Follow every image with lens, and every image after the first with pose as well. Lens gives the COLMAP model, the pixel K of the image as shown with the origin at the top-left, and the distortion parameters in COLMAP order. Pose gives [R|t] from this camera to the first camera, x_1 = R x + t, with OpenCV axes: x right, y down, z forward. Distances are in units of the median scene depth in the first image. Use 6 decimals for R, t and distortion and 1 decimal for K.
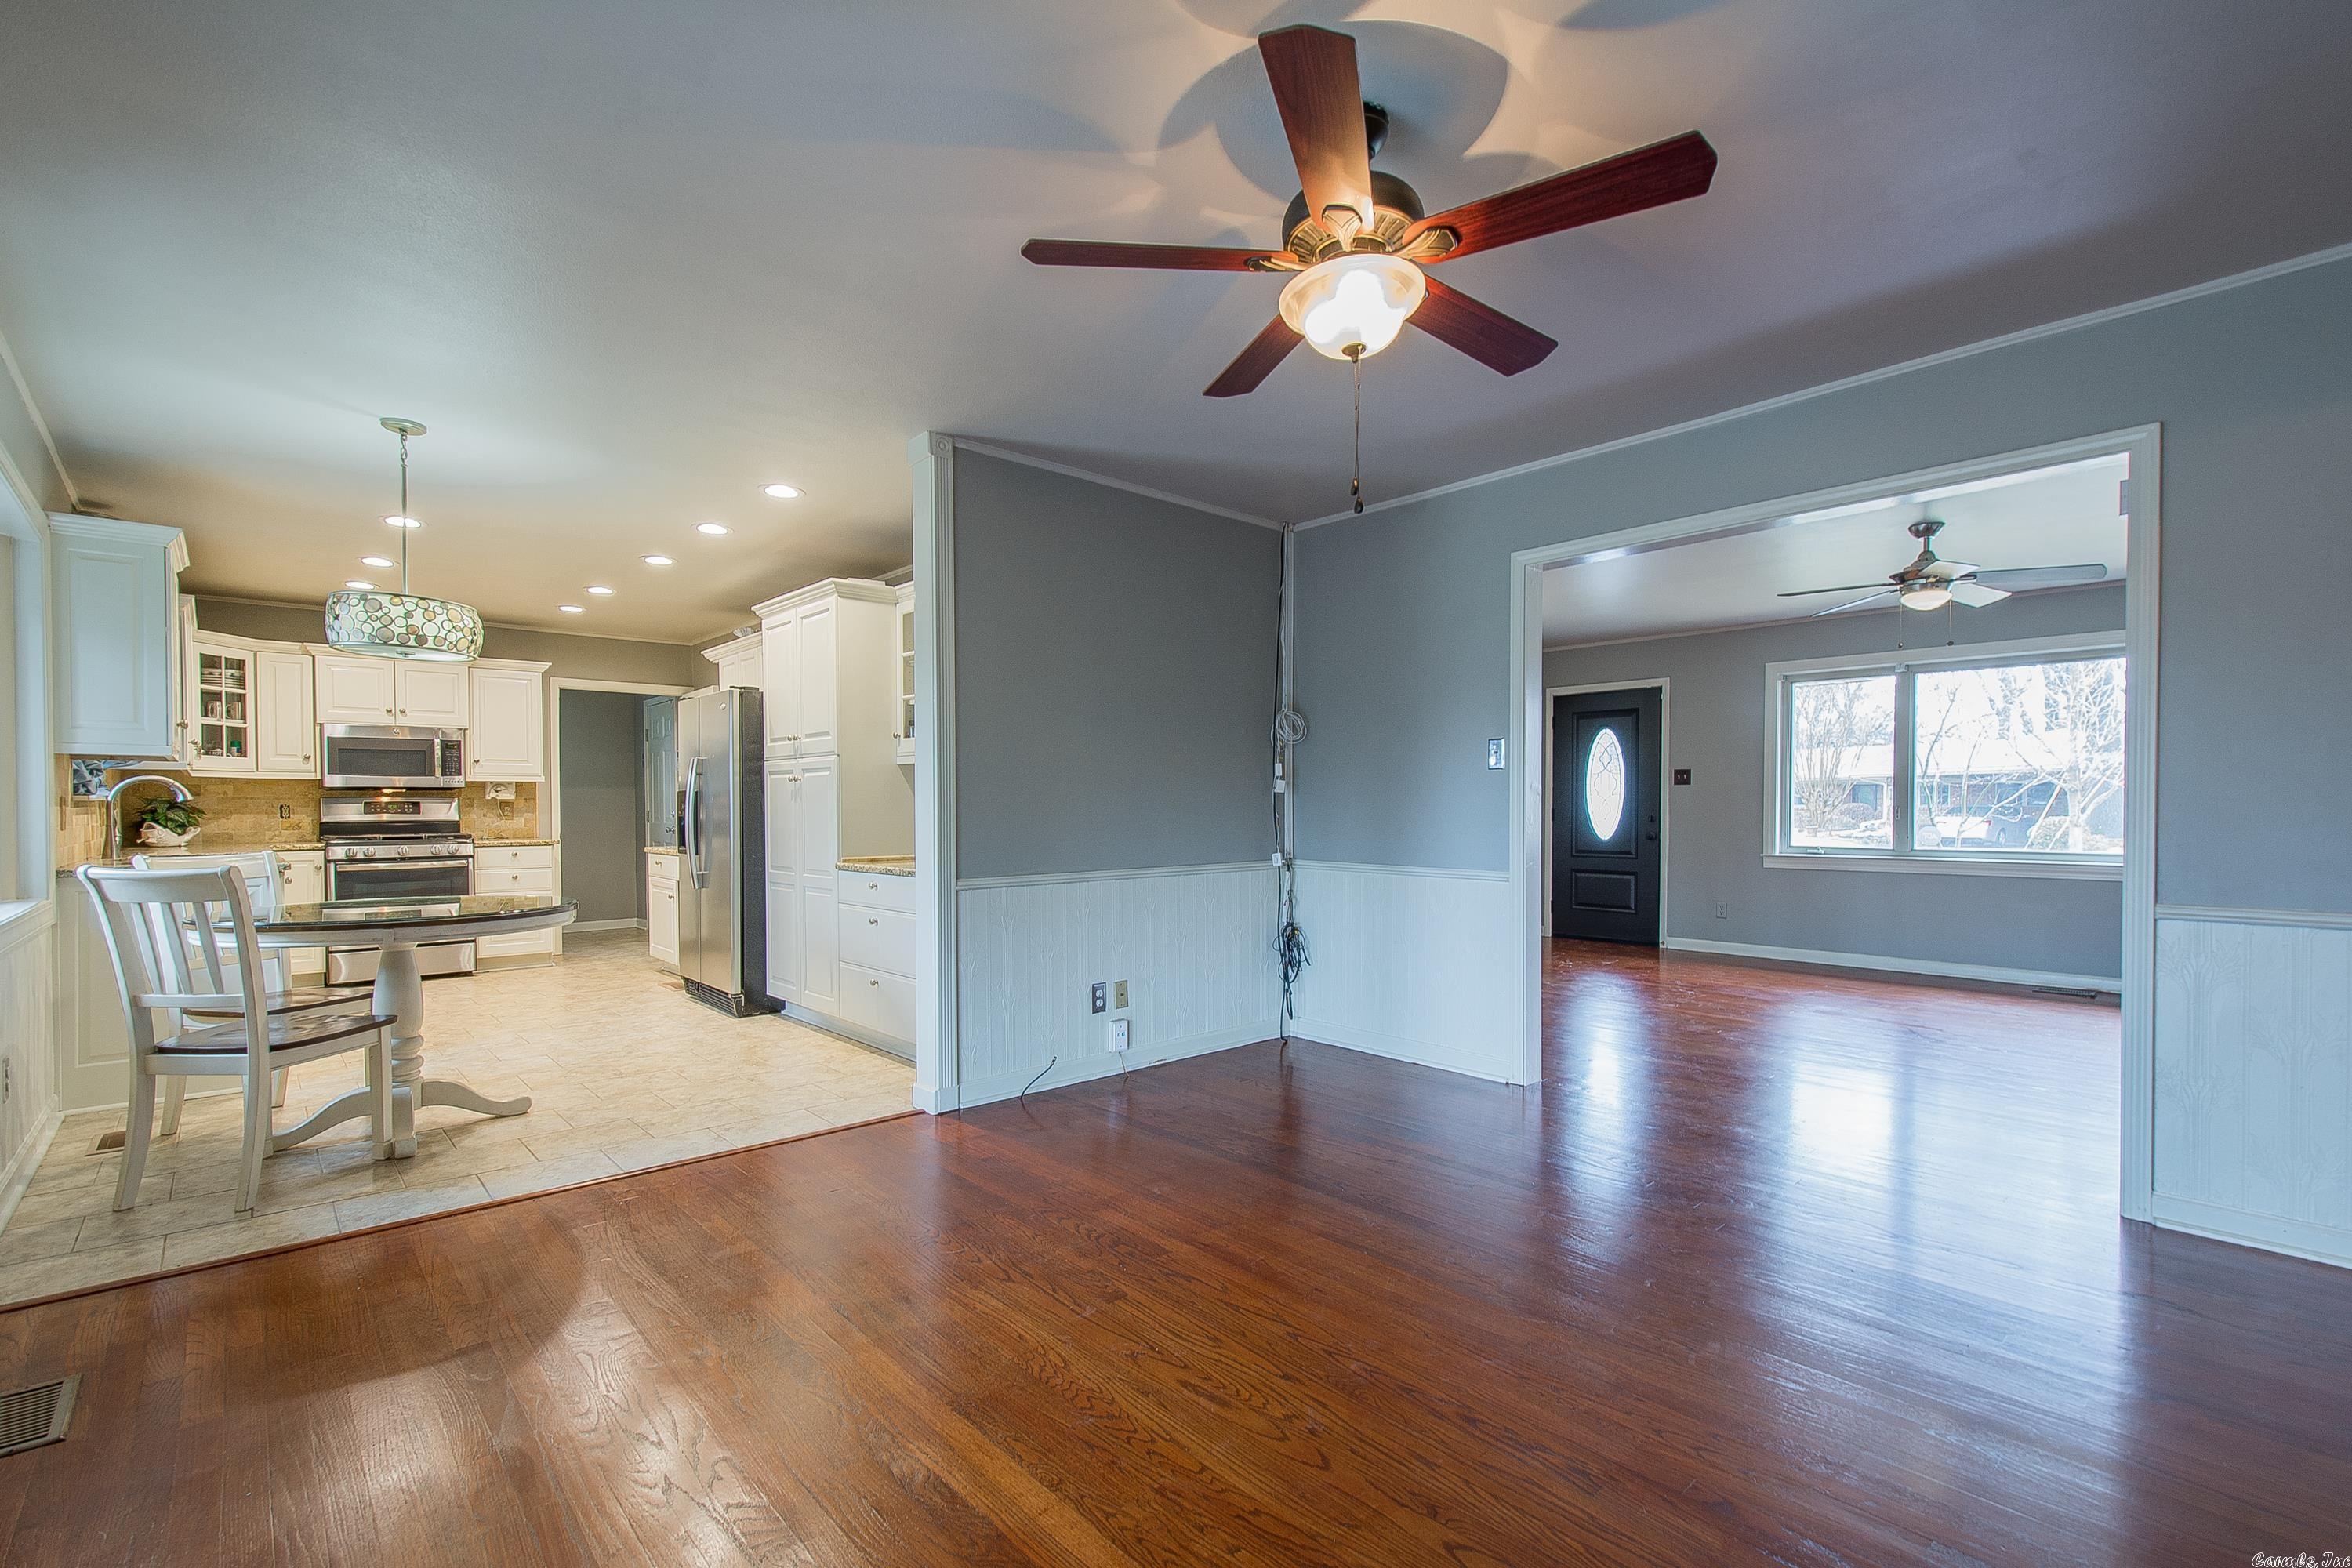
lens RADIAL K [[1043.3, 0, 1199.9], [0, 1043.3, 823.5], [0, 0, 1]] dist [0.018039, -0.008576]
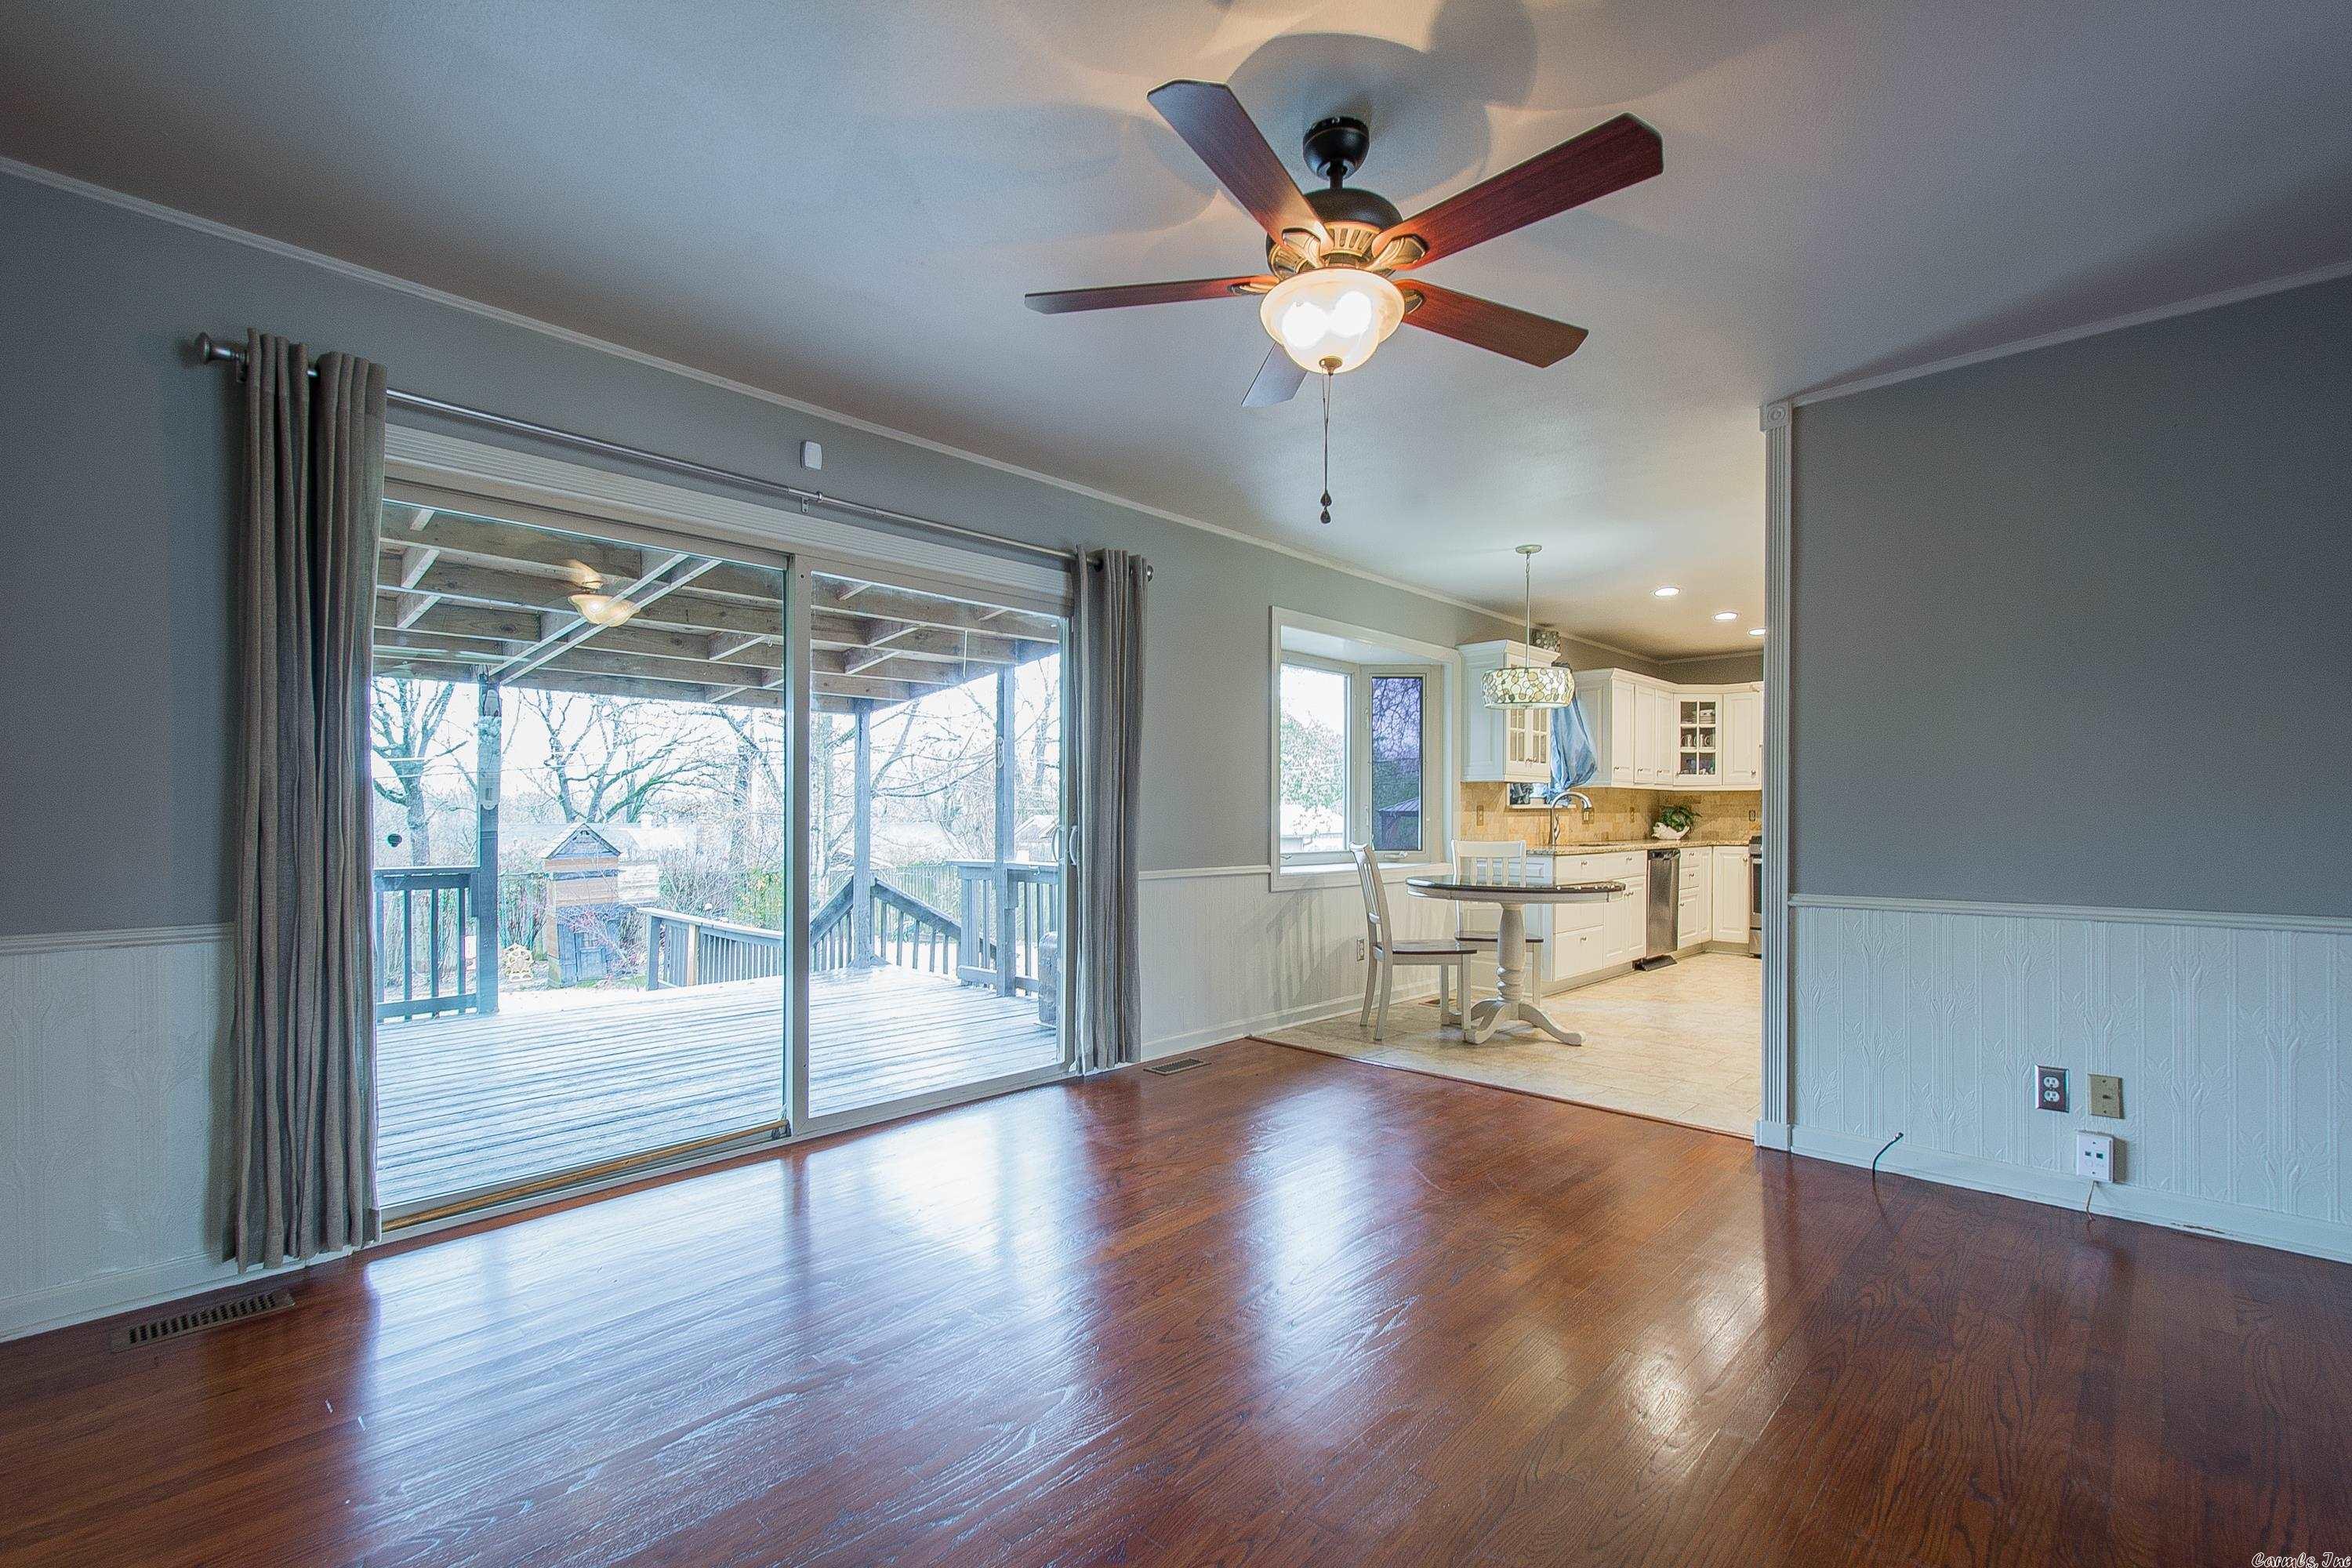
lens RADIAL K [[1043.3, 0, 1198.8], [0, 1043.3, 823.2], [0, 0, 1]] dist [0.018039, -0.008576]
pose [[0.072335, 0.010842, -0.997321, 0.369683], [-0.016532, 0.999817, 0.009670, -0.003856], [0.997243, 0.015789, 0.072501, 0.255657]]
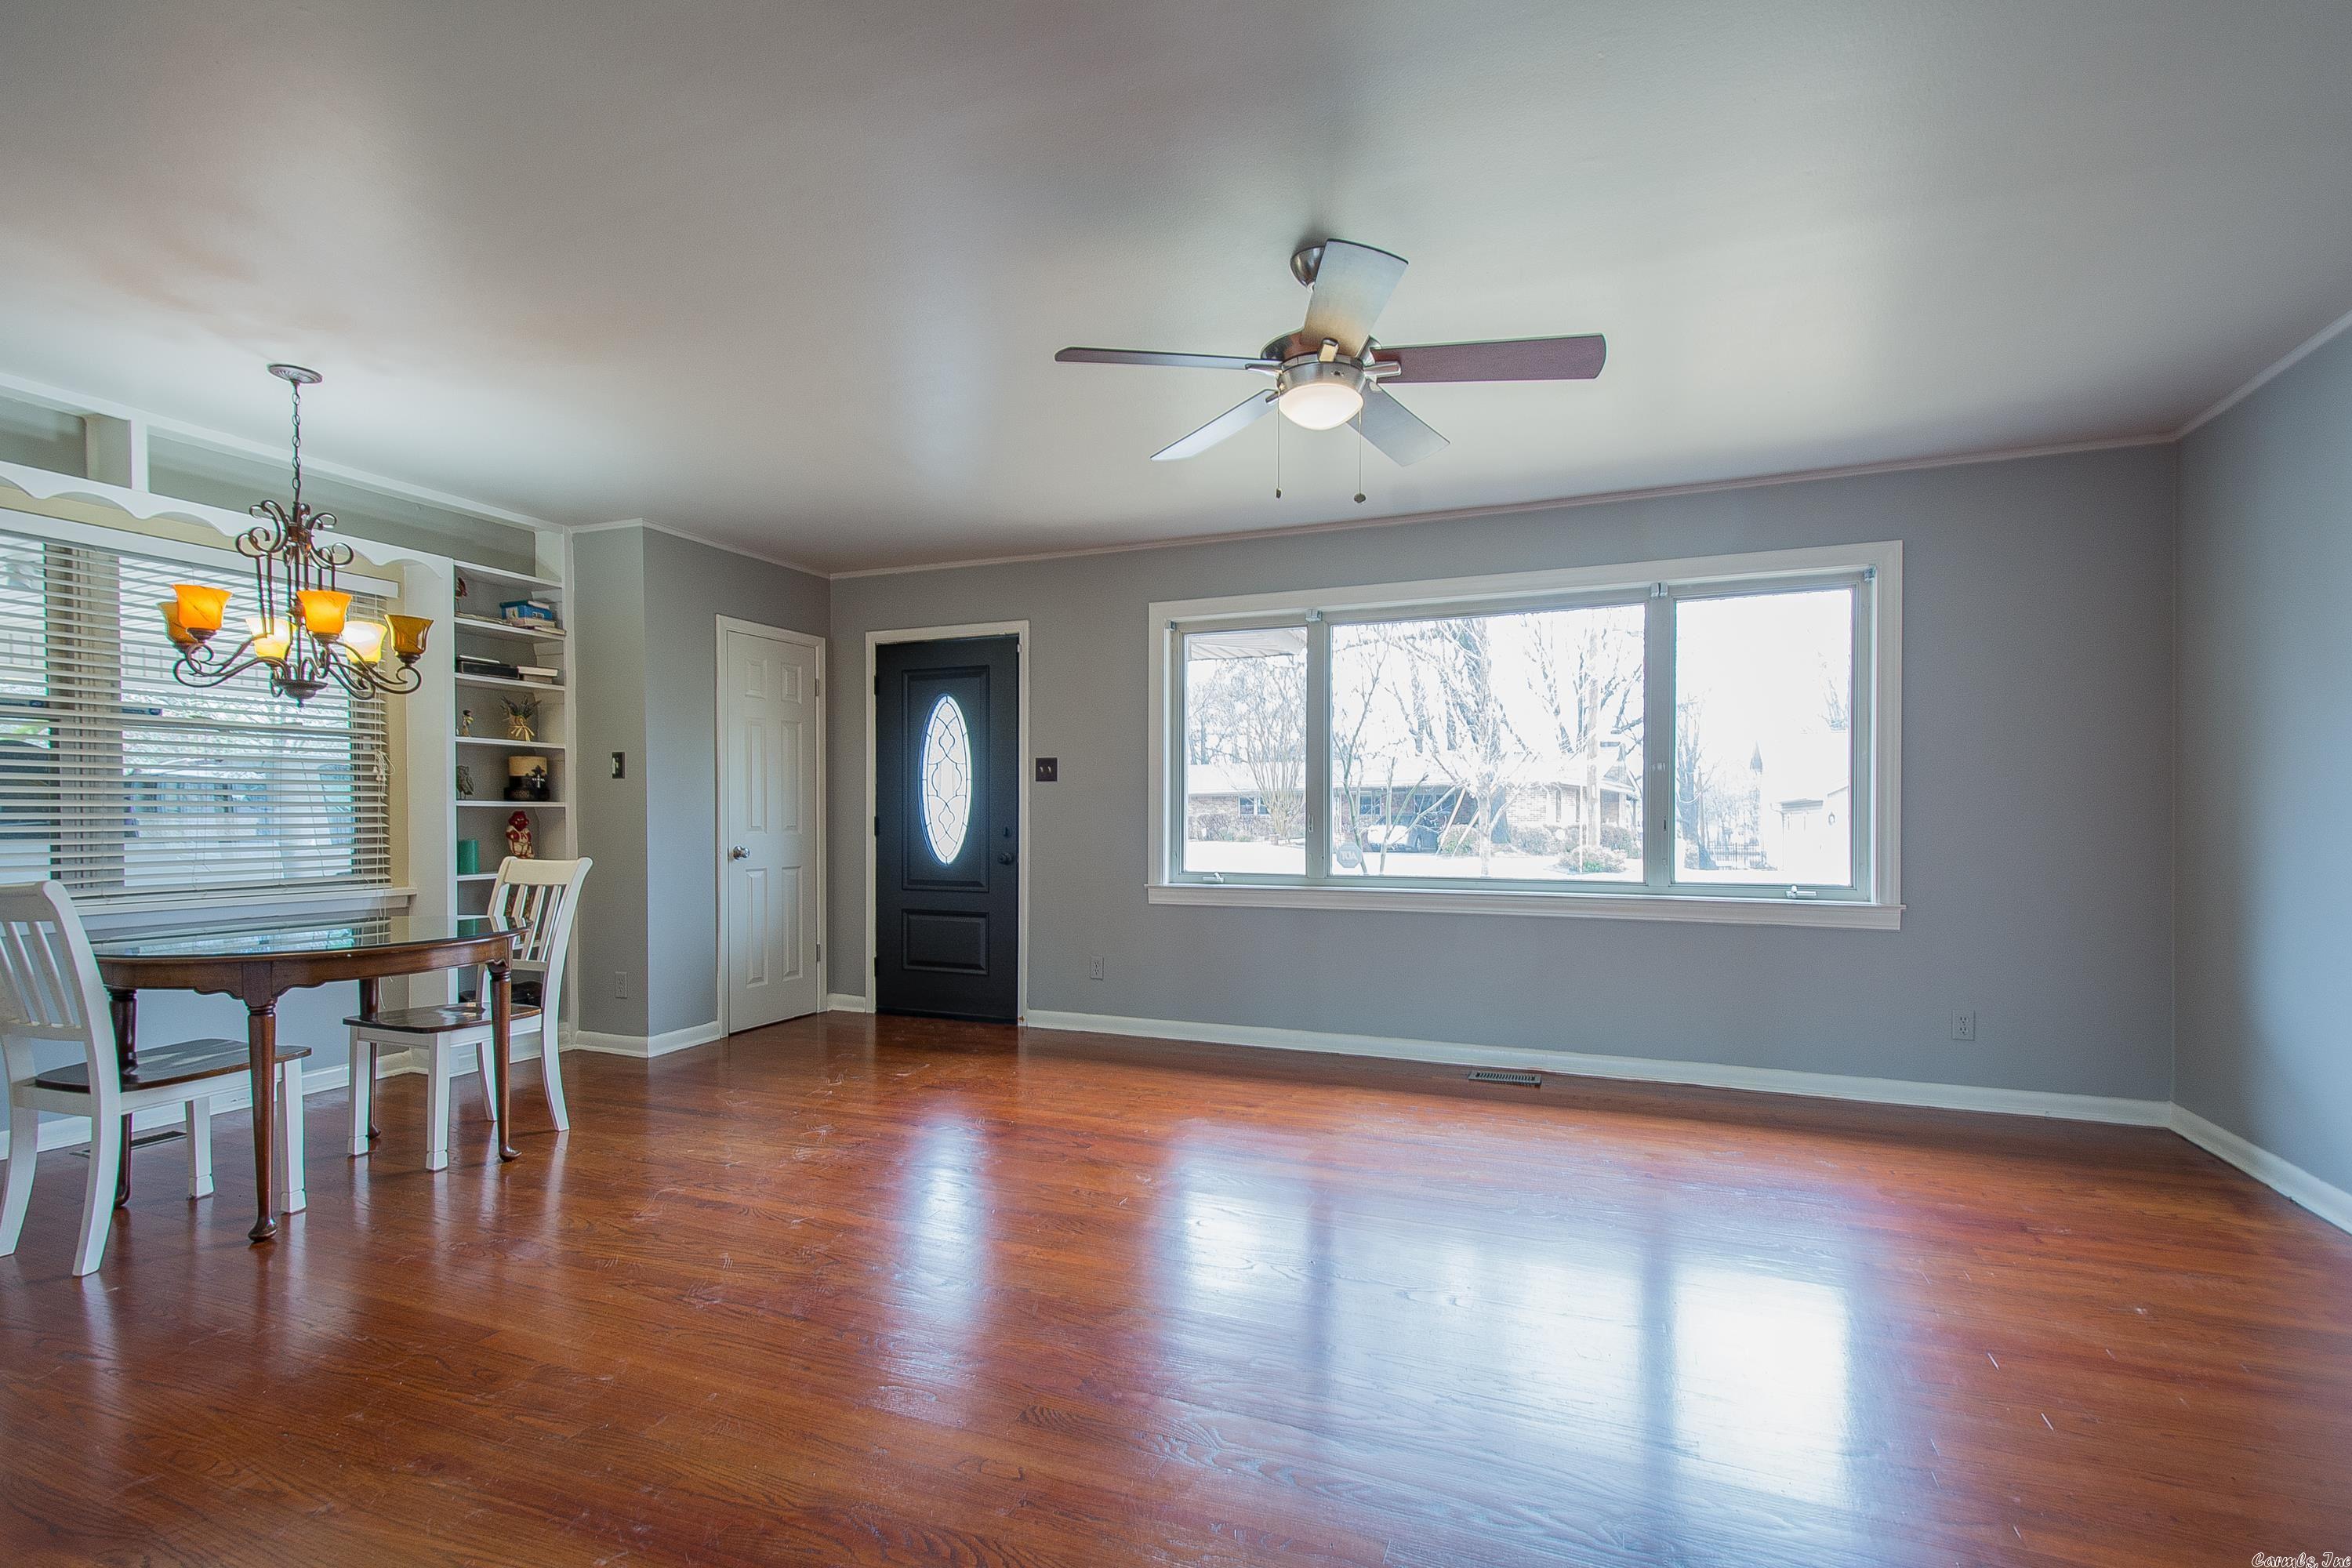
lens RADIAL K [[1043.3, 0, 1198.6], [0, 1043.3, 821.8], [0, 0, 1]] dist [0.018039, -0.008576]
pose [[0.901174, -0.001387, 0.433456, 0.325903], [0.005828, 0.999943, -0.008917, -0.006182], [-0.433419, 0.010562, 0.901131, 0.446798]]
